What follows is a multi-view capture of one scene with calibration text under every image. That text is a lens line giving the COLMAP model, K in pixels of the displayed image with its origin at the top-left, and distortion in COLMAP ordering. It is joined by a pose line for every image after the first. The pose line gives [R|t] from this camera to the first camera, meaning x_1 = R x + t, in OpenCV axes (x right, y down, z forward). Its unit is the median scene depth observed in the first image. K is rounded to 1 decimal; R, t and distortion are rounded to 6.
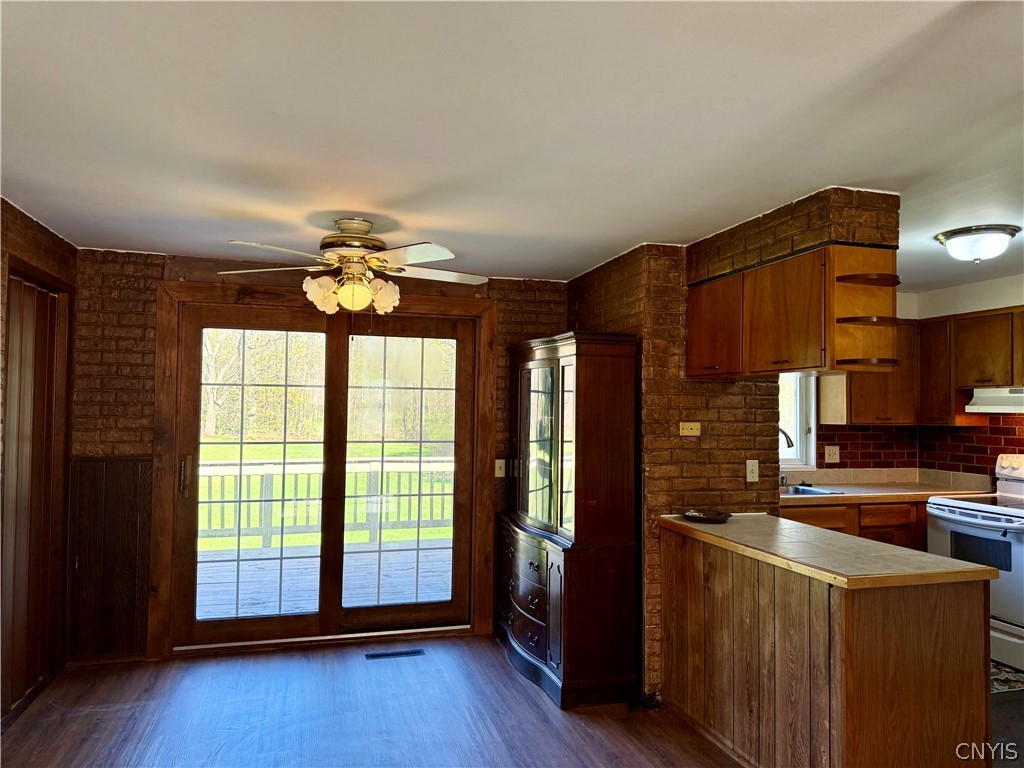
lens RADIAL K [[712.3, 0, 519.2], [0, 712.3, 380.2], [0, 0, 1]] dist [0.059862, -0.073915]
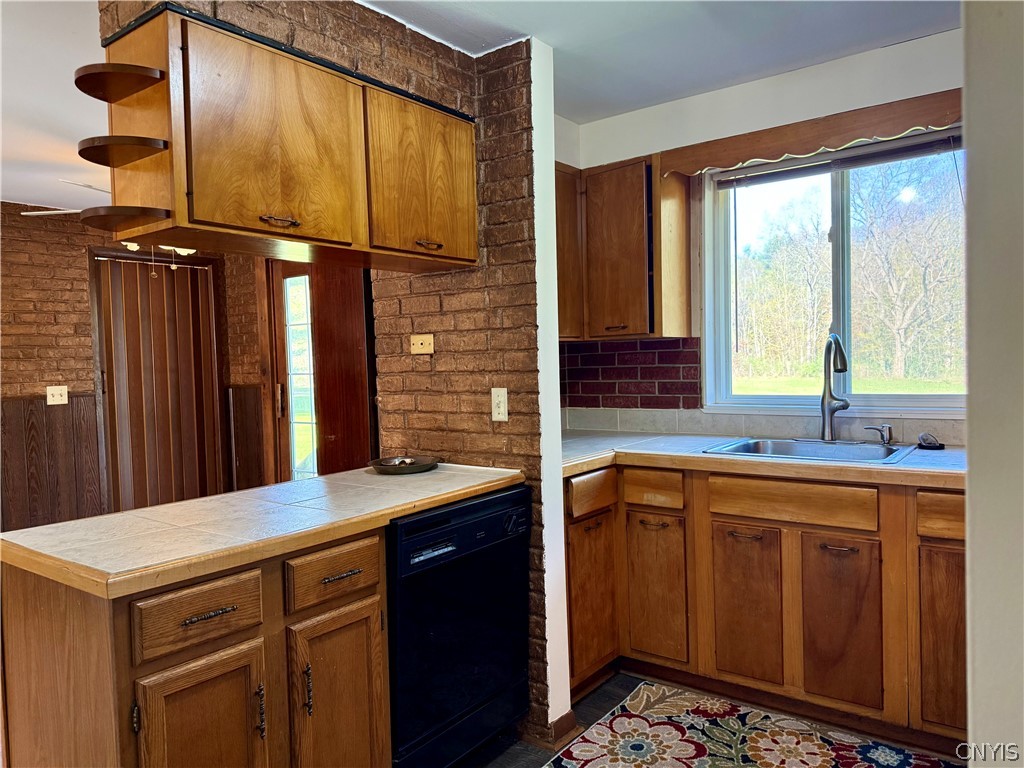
lens RADIAL K [[712.3, 0, 511.0], [0, 712.3, 382.5], [0, 0, 1]] dist [0.059862, -0.073915]
pose [[0.613979, -0.002699, -0.789318, 0.773687], [0.066854, 0.996579, 0.048596, 0.070365], [0.786486, -0.082606, 0.612059, 0.572412]]
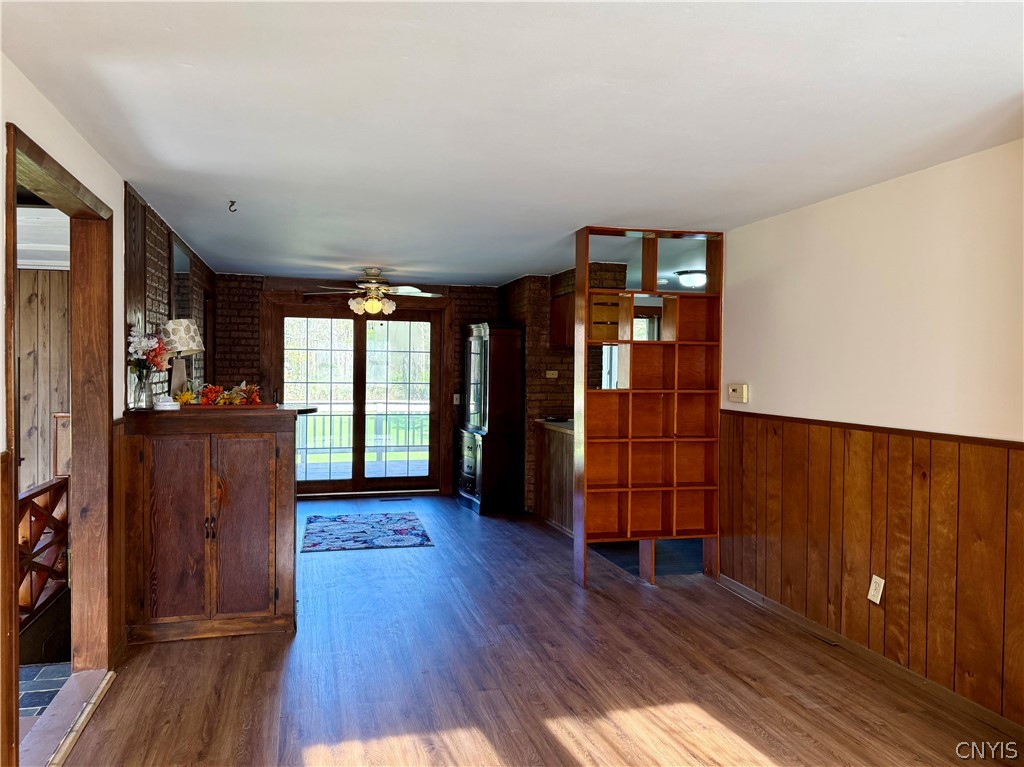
lens RADIAL K [[743.3, 0, 530.5], [0, 743.3, 379.8], [0, 0, 1]] dist [-0.001074, -0.011472]
pose [[0.999967, 0.001623, 0.007928, 0.151739], [-0.002063, 0.998436, 0.055868, -0.023466], [-0.007825, -0.055883, 0.998407, -0.853421]]
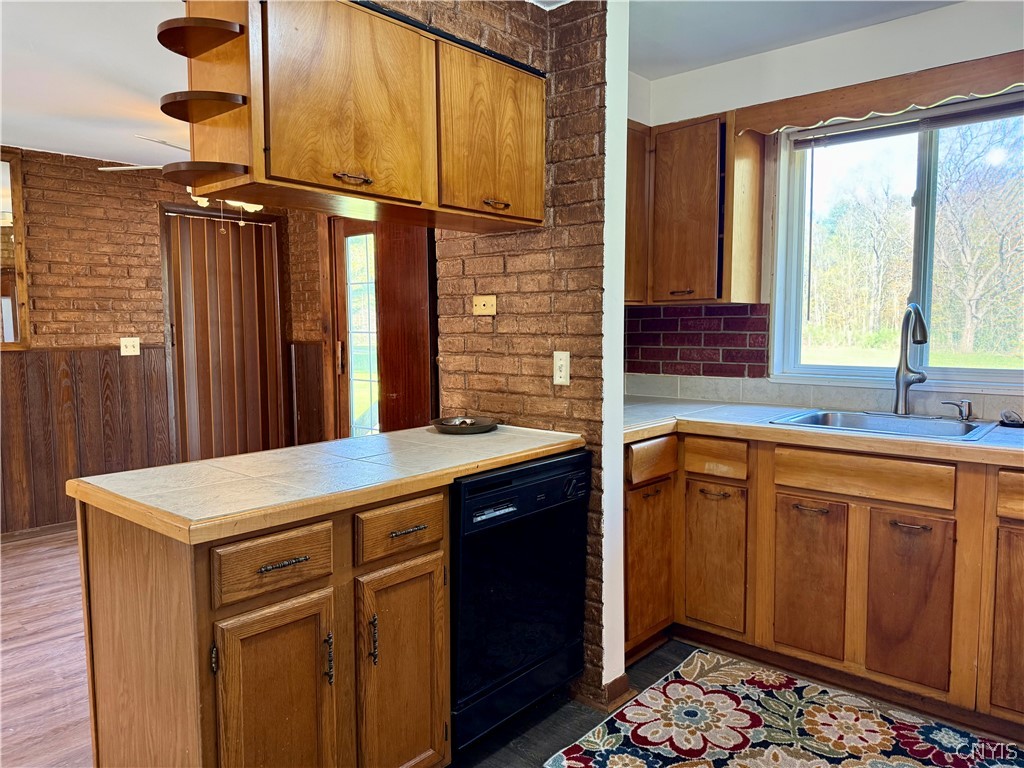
lens RADIAL K [[712.3, 0, 509.1], [0, 712.3, 377.1], [0, 0, 1]] dist [0.059862, -0.073915]
pose [[0.555455, 0.049562, -0.830068, 0.764368], [0.044492, 0.995021, 0.089184, 0.069968], [0.830355, -0.086469, 0.550484, 0.565768]]
